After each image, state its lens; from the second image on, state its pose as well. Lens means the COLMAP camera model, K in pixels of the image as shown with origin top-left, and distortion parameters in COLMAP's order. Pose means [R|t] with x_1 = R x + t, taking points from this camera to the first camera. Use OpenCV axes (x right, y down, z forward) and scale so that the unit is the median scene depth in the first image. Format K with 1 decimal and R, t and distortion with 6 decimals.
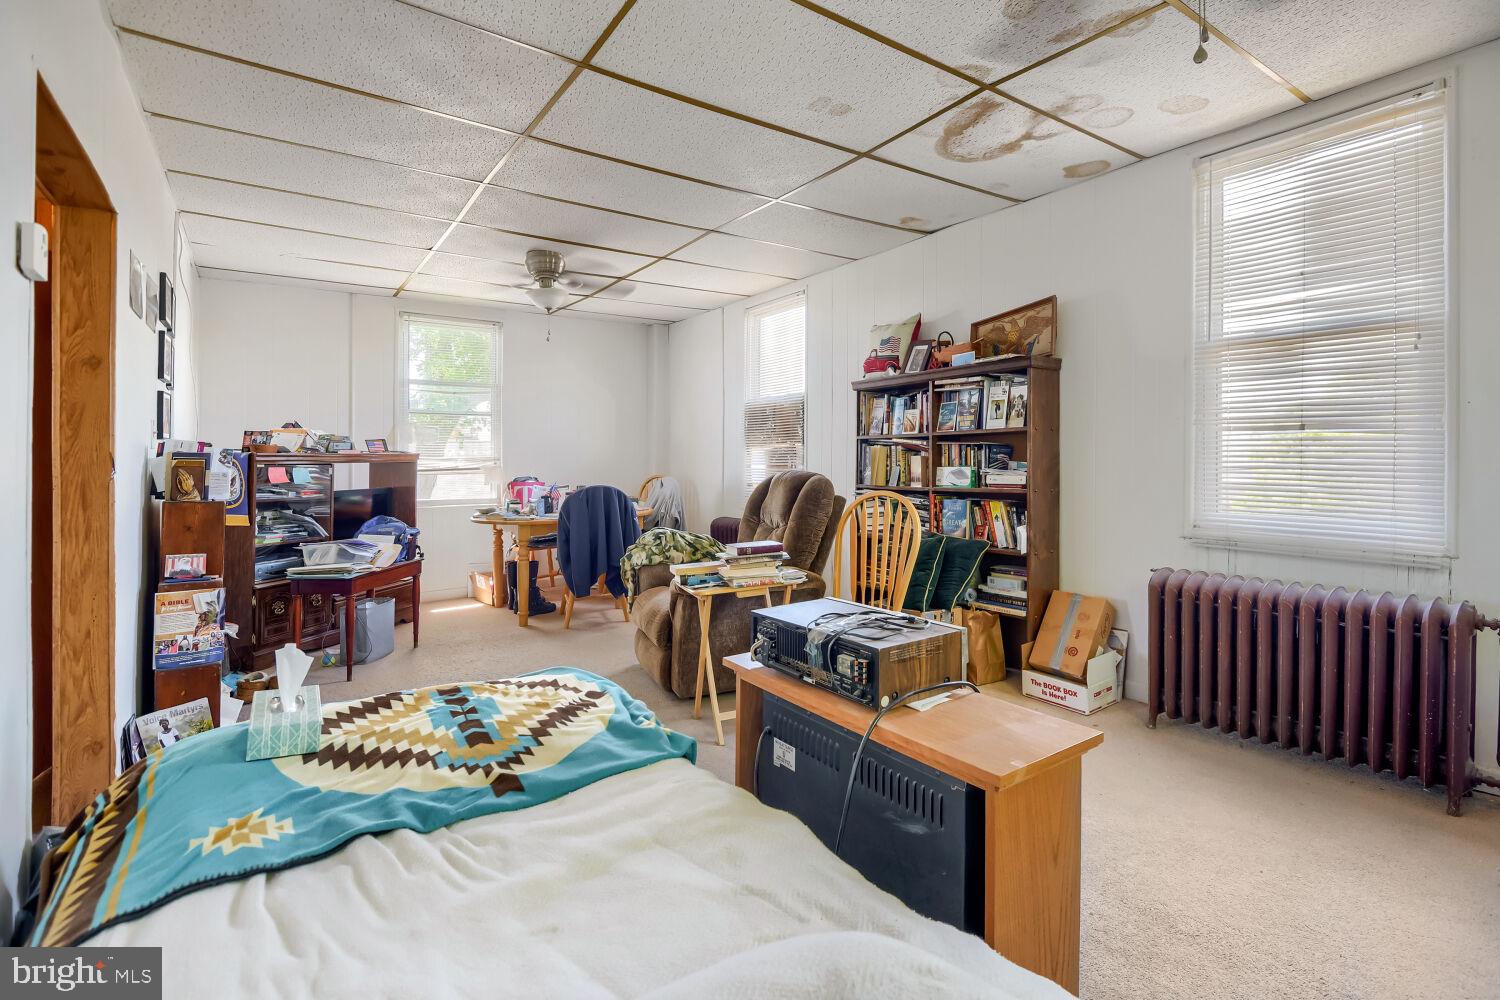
lens RADIAL K [[684.7, 0, 748.5], [0, 684.7, 469.4], [0, 0, 1]] dist [0.021919, -0.013387]
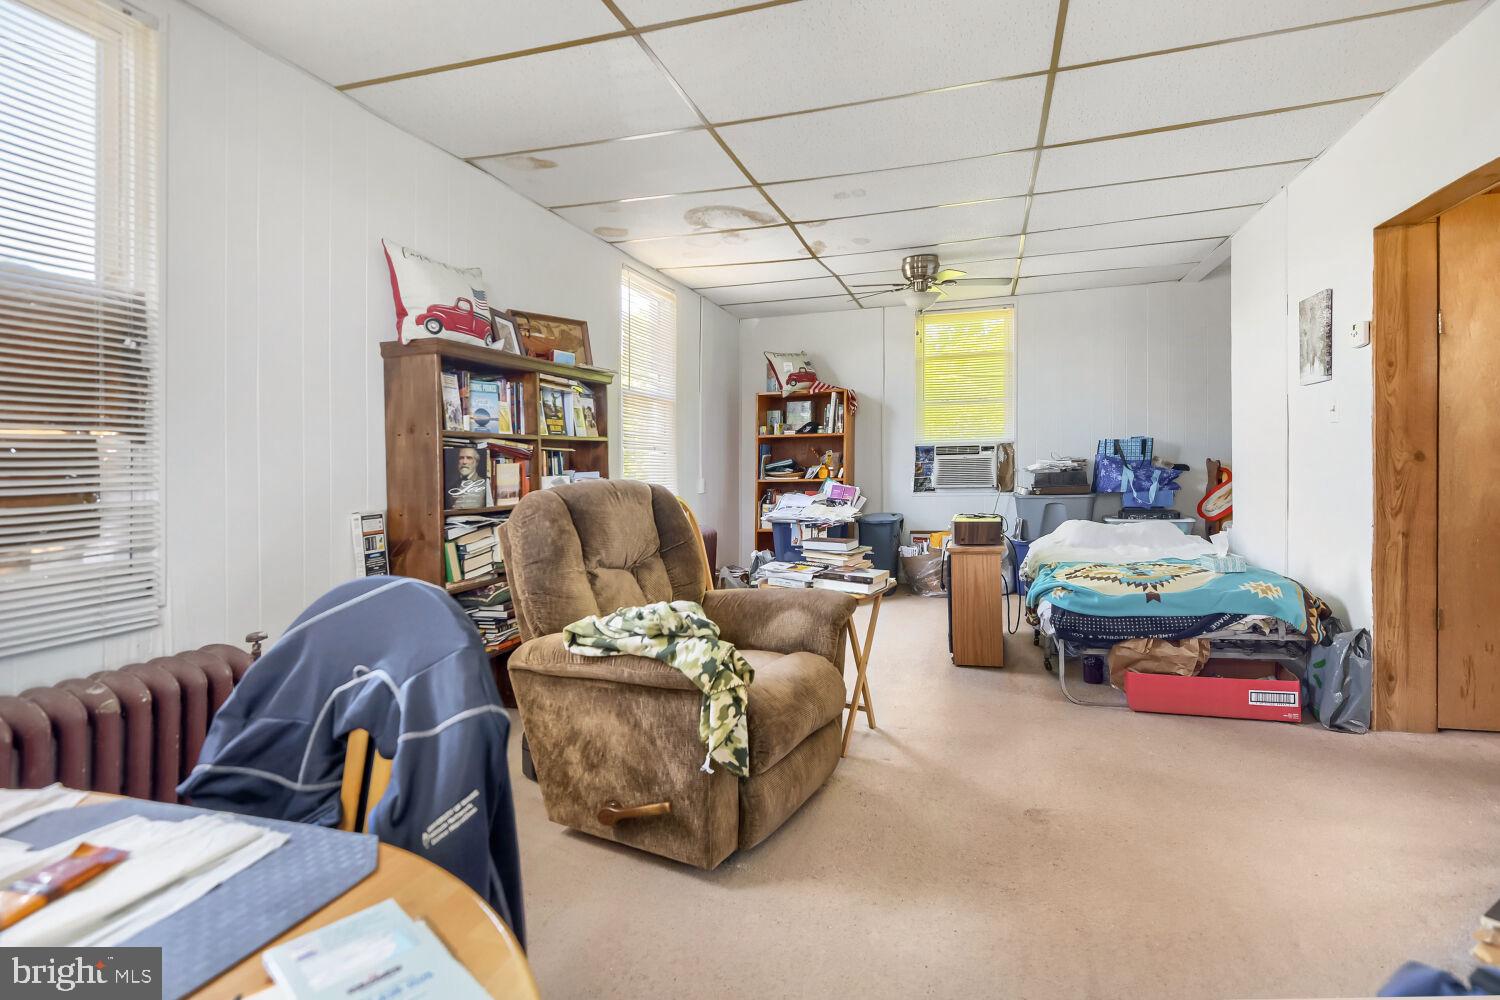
lens RADIAL K [[707.7, 0, 750.2], [0, 707.7, 494.4], [0, 0, 1]] dist [0.023410, -0.021140]
pose [[-0.594485, -0.015699, 0.803954, -0.588308], [0.032596, 0.998517, 0.043602, -0.011767], [-0.803446, 0.052127, -0.593091, 1.346138]]
